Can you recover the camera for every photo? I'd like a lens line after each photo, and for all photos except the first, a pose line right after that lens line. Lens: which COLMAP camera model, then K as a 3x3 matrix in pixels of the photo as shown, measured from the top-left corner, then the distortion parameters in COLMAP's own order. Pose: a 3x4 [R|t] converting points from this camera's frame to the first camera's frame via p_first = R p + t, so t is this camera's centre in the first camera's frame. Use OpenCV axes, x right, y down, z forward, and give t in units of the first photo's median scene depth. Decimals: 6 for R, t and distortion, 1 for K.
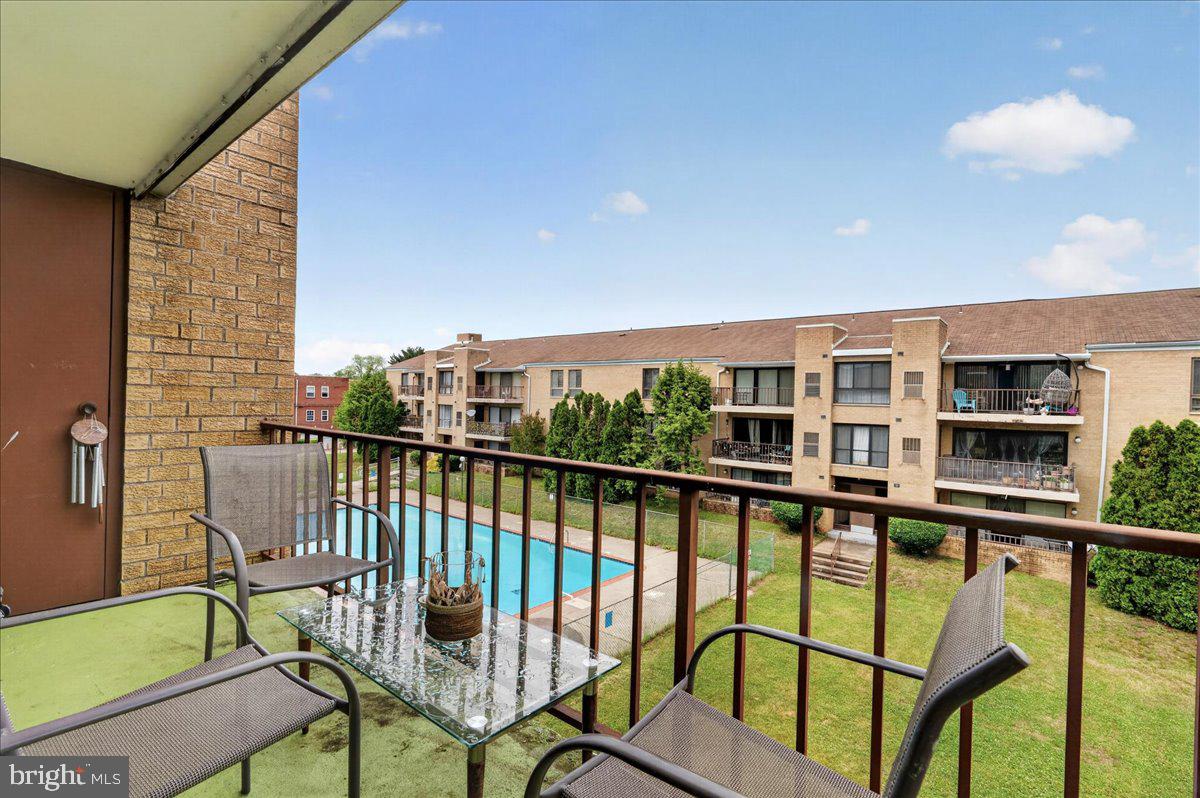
lens RADIAL K [[545.4, 0, 604.1], [0, 545.4, 402.1], [0, 0, 1]] dist [-0.001686, 0.000140]
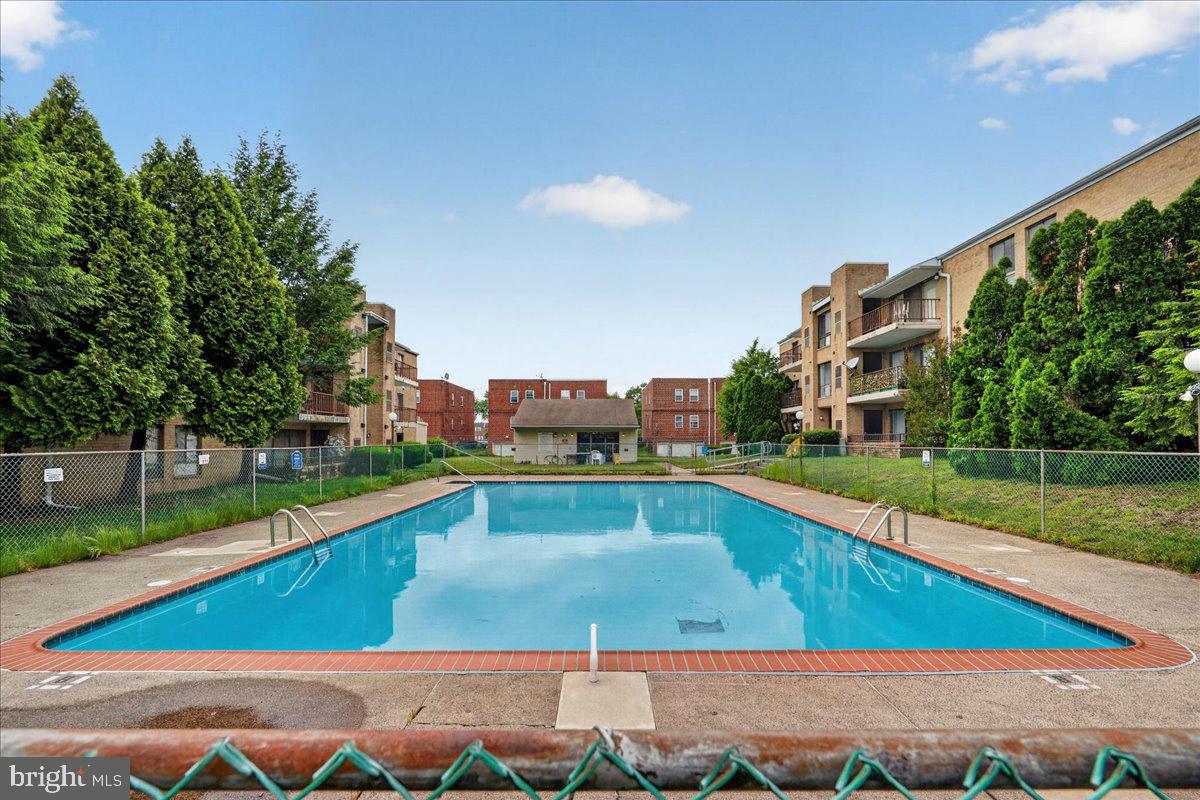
lens RADIAL K [[553.6, 0, 600.5], [0, 553.6, 428.9], [0, 0, 1]] dist [-0.001513, 0.000088]
pose [[0.640329, -0.043995, -0.766840, 0.058861], [0.013741, 0.998855, -0.045831, 0.132041], [0.767978, 0.018810, 0.640200, 0.410384]]
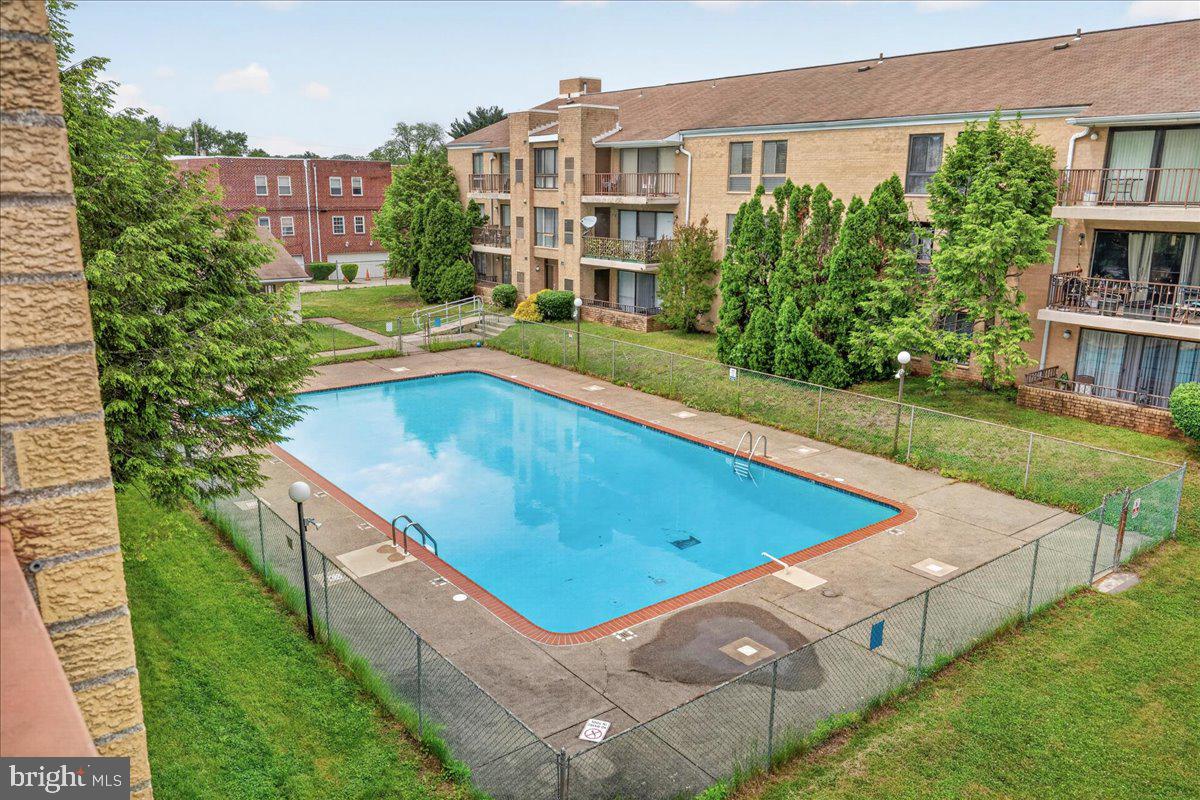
lens RADIAL K [[885.6, 0, 600.0], [0, 885.6, 400.0], [0, 0, 1]] dist [0.005959, 0.005311]
pose [[0.976951, 0.034649, -0.210634, -0.027947], [0.013676, 0.974552, 0.223746, -0.006790], [0.213026, -0.221470, 0.951615, 0.061890]]
